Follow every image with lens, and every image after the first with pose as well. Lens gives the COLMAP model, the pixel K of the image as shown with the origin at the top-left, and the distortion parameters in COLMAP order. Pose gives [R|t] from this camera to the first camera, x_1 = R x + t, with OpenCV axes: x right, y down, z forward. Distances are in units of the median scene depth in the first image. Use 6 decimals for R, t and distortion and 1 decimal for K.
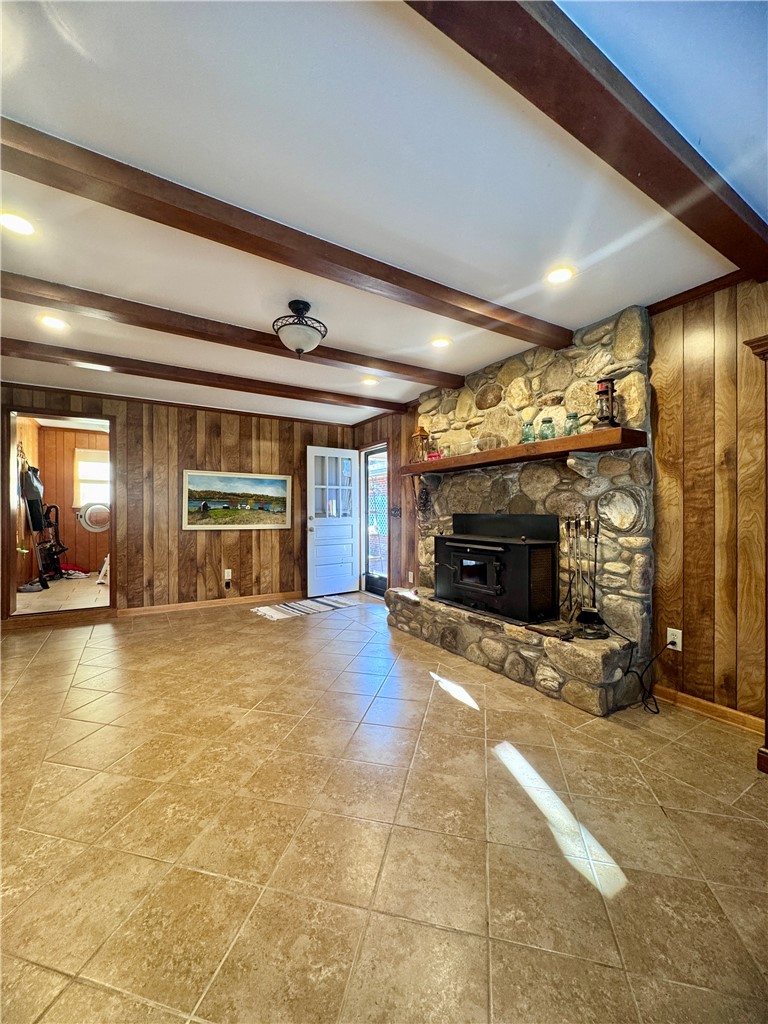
lens RADIAL K [[419.1, 0, 389.5], [0, 419.1, 509.8], [0, 0, 1]] dist [0.000407, 0.000016]
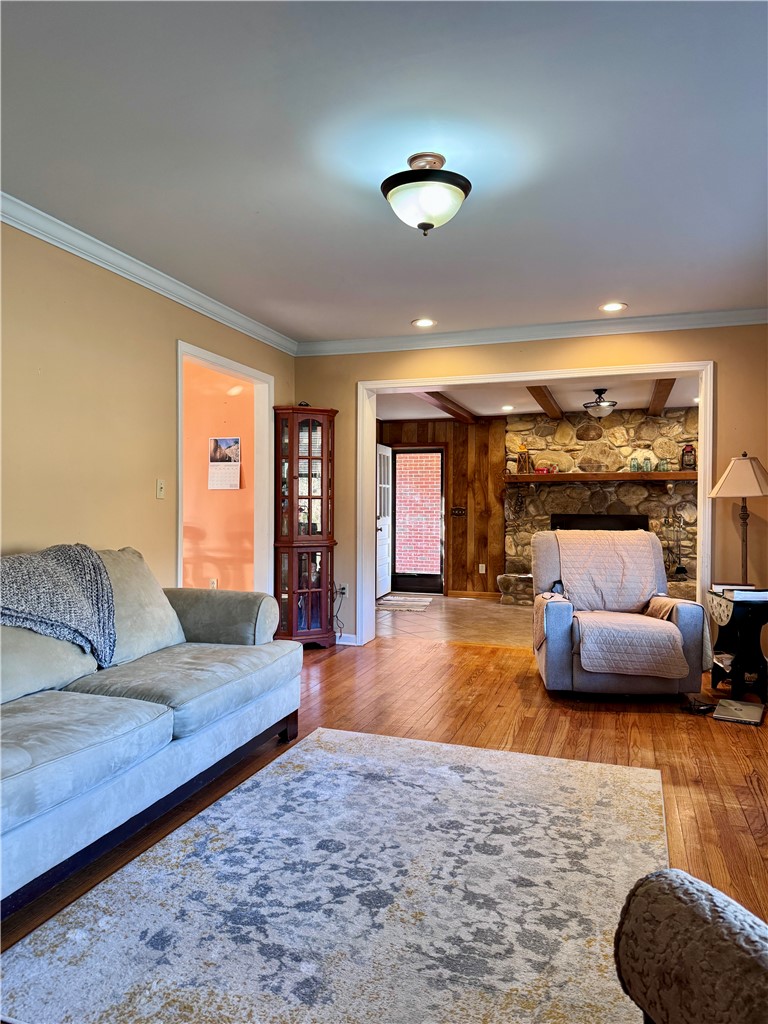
lens RADIAL K [[702.3, 0, 381.0], [0, 702.3, 512.6], [0, 0, 1]] dist [-0.009912, -0.007326]
pose [[0.781827, 0.004154, 0.623482, -1.955820], [-0.010681, 0.999920, 0.006731, -0.004898], [-0.623404, -0.011921, 0.781809, -0.469815]]
